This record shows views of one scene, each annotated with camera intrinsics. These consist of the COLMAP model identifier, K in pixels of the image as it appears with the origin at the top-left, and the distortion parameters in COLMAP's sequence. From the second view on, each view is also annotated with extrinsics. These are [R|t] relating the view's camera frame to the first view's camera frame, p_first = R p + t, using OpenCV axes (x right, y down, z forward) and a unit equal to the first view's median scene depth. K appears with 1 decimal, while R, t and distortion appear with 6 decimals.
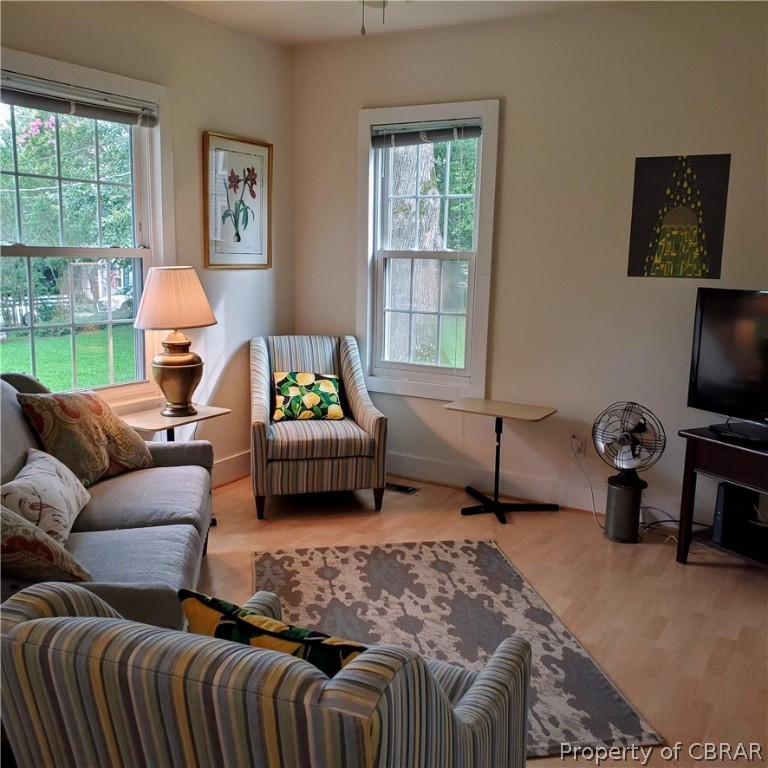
lens RADIAL K [[811.9, 0, 384.0], [0, 811.9, 384.0], [0, 0, 1]] dist [0.108133, -0.294257]
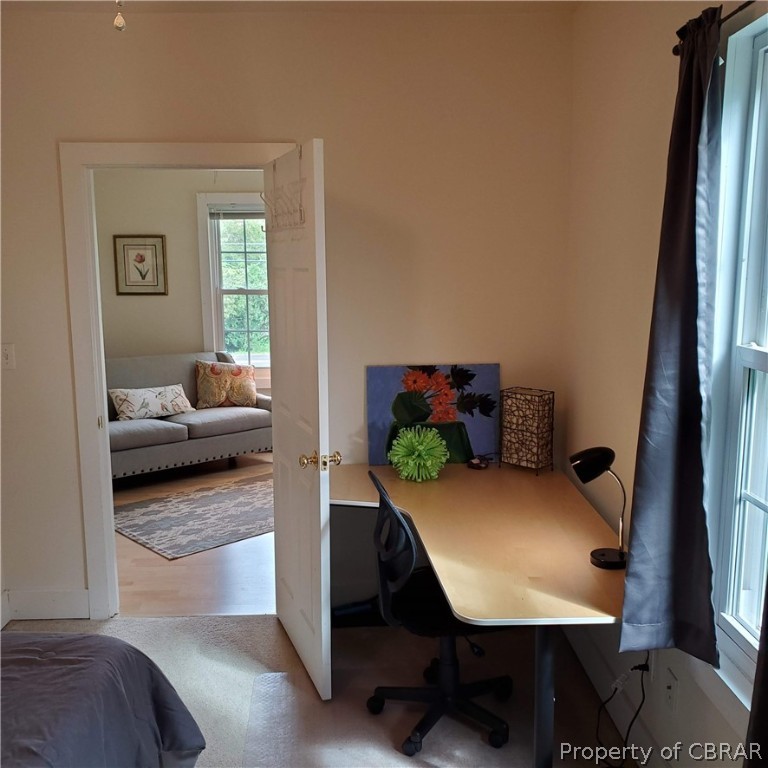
lens RADIAL K [[819.1, 0, 386.1], [0, 819.1, 397.2], [0, 0, 1]] dist [0.081394, -0.135277]
pose [[0.518718, 0.113480, -0.847381, 1.306258], [-0.119922, 0.991010, 0.059305, -0.062020], [0.846493, 0.070857, 0.527663, 0.237643]]
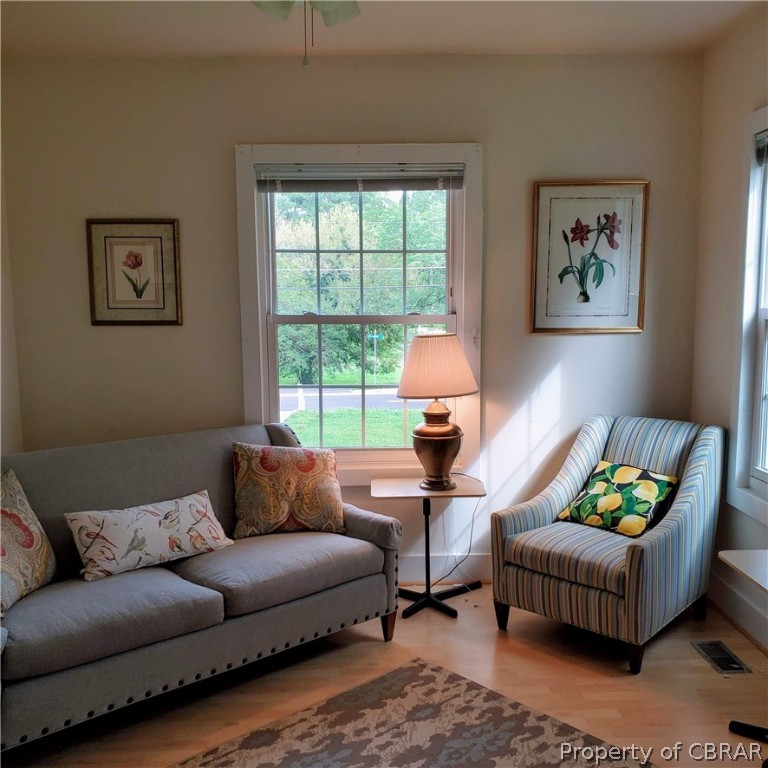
lens RADIAL K [[811.9, 0, 384.0], [0, 811.9, 384.0], [0, 0, 1]] dist [0.108133, -0.294257]
pose [[0.519605, 0.073923, -0.851203, 0.519948], [-0.118819, 0.992821, 0.013690, -0.089548], [0.846105, 0.094026, 0.524658, 0.451796]]
